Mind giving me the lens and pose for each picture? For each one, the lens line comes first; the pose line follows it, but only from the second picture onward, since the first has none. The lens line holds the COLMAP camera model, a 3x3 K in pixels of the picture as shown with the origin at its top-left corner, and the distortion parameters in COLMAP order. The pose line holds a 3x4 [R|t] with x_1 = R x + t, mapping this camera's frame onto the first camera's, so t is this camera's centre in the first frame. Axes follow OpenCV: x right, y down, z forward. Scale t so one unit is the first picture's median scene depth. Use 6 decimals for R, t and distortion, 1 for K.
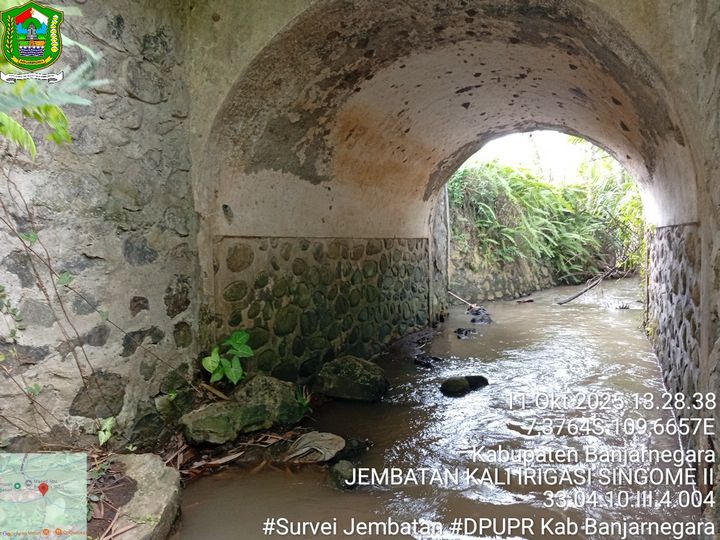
lens RADIAL K [[559.6, 0, 360.0], [0, 559.6, 270.0], [0, 0, 1]] dist [-0.004571, -0.002144]
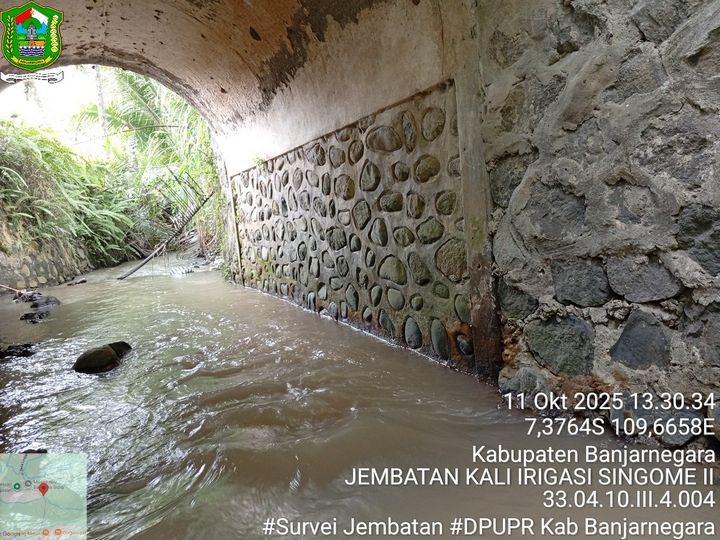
lens RADIAL K [[559.6, 0, 360.0], [0, 559.6, 270.0], [0, 0, 1]] dist [-0.004571, -0.002144]
pose [[0.650805, -0.124547, 0.748960, -0.062363], [0.122105, 0.990782, 0.058658, 0.038198], [-0.749362, 0.053277, 0.660014, 0.102581]]
